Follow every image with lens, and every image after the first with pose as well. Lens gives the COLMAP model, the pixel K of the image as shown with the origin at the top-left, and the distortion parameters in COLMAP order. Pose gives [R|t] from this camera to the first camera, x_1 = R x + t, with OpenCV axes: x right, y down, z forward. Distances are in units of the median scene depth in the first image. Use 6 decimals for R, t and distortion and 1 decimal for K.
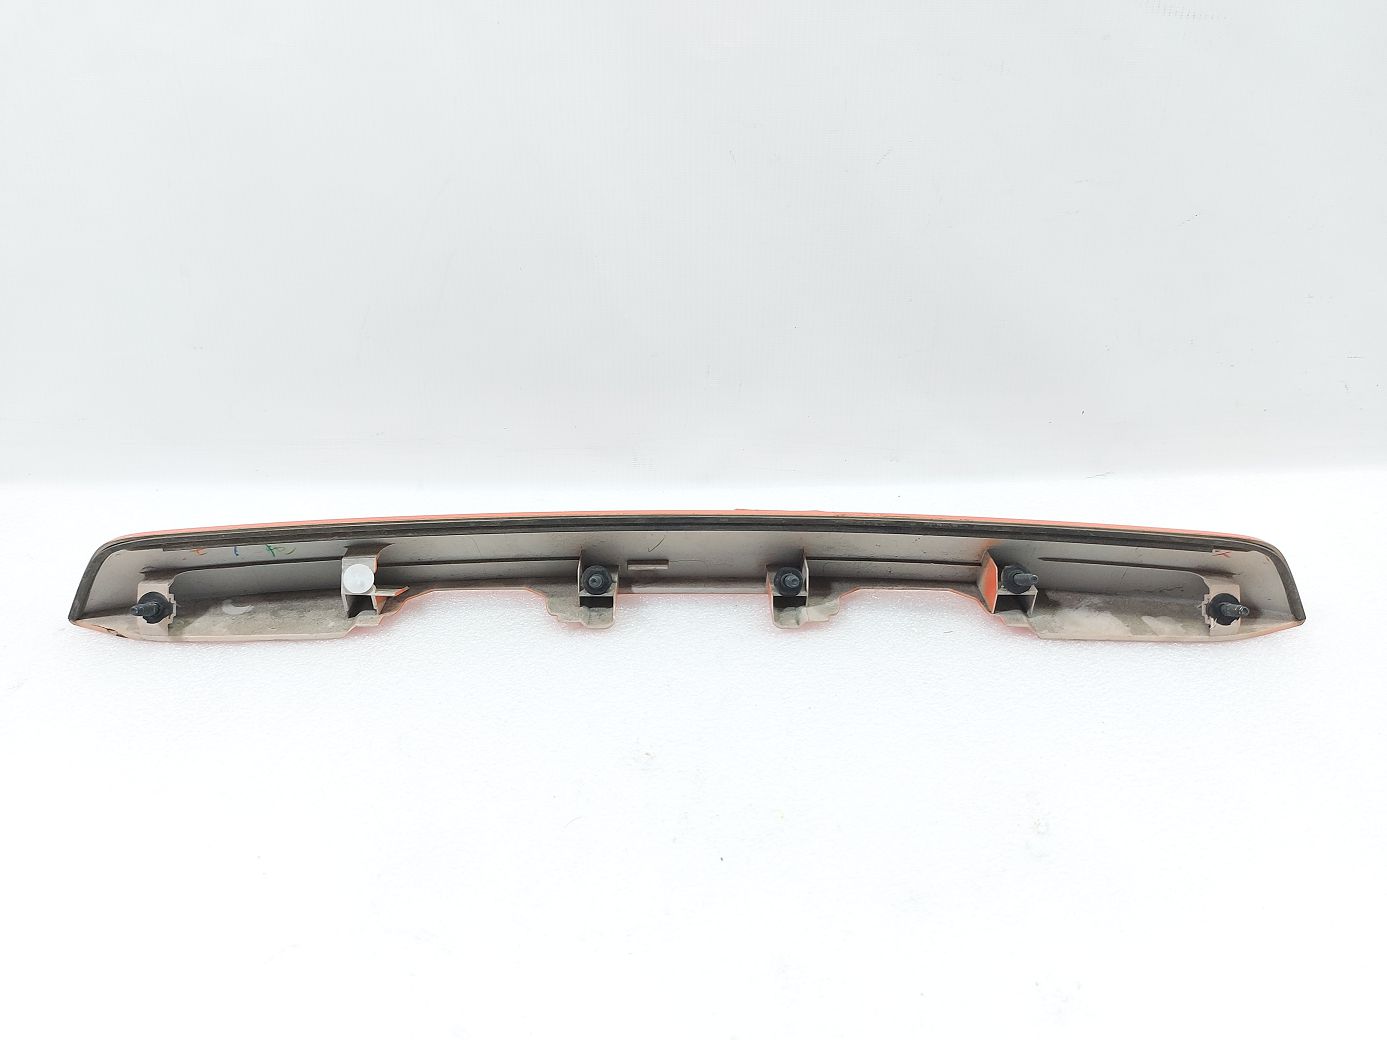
lens RADIAL K [[955.1, 0, 693.5], [0, 955.1, 520.0], [0, 0, 1]] dist [0.002099, 0.000368]
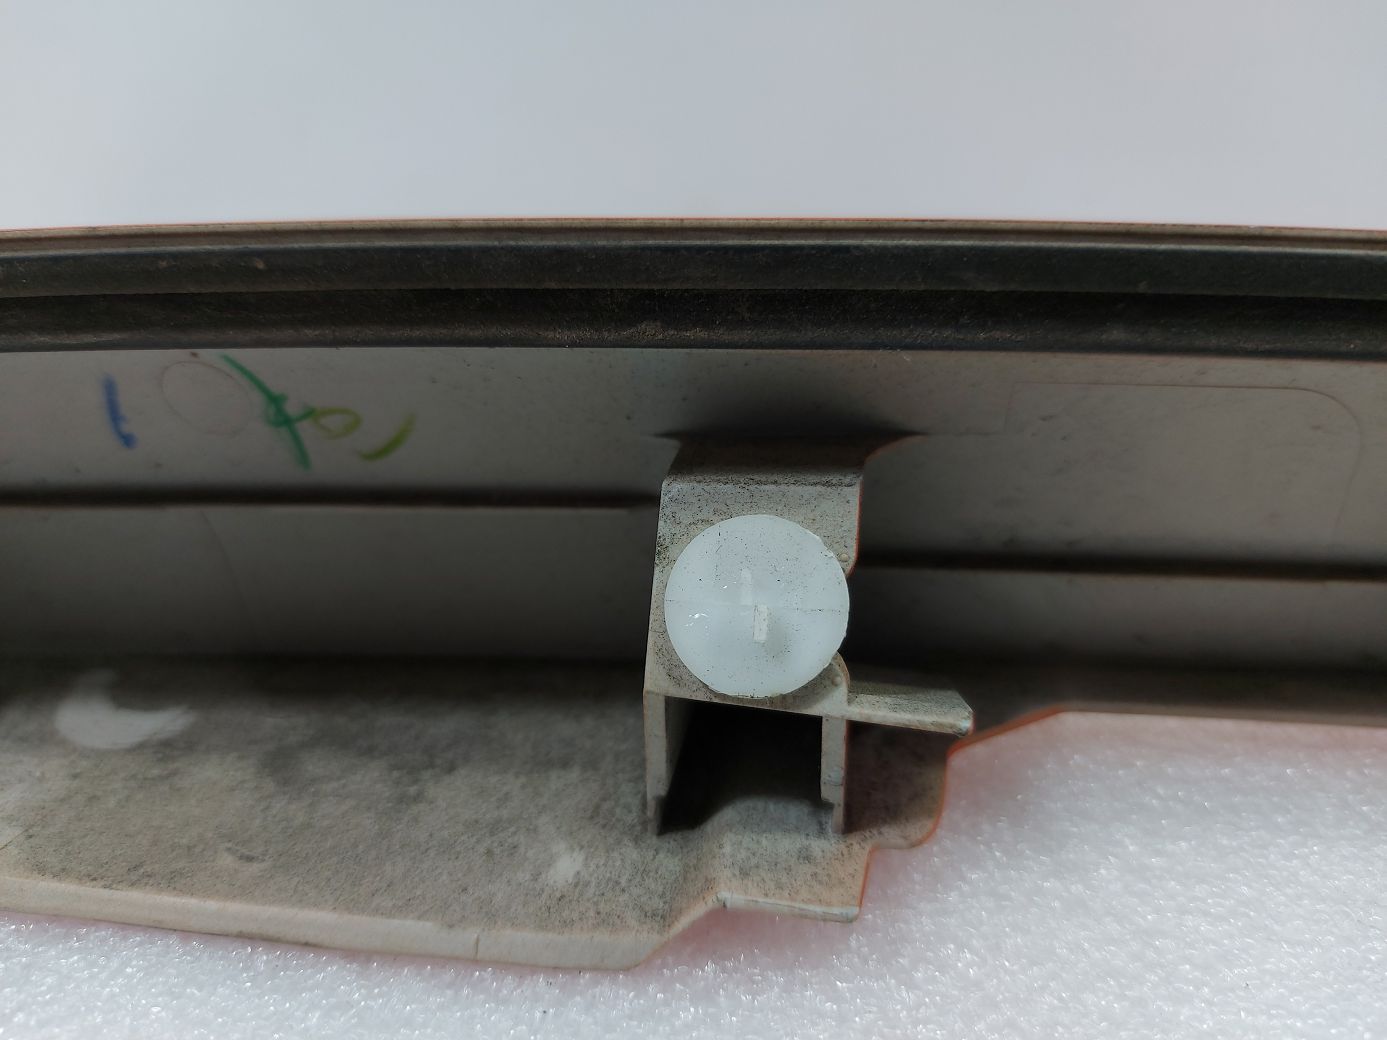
lens RADIAL K [[981.0, 0, 693.5], [0, 981.0, 520.0], [0, 0, 1]] dist [-0.053359, -0.001072]
pose [[0.985003, 0.050933, -0.164850, -0.330346], [-0.069790, 0.991401, -0.110696, 0.065553], [0.157794, 0.120541, 0.980087, 0.824285]]
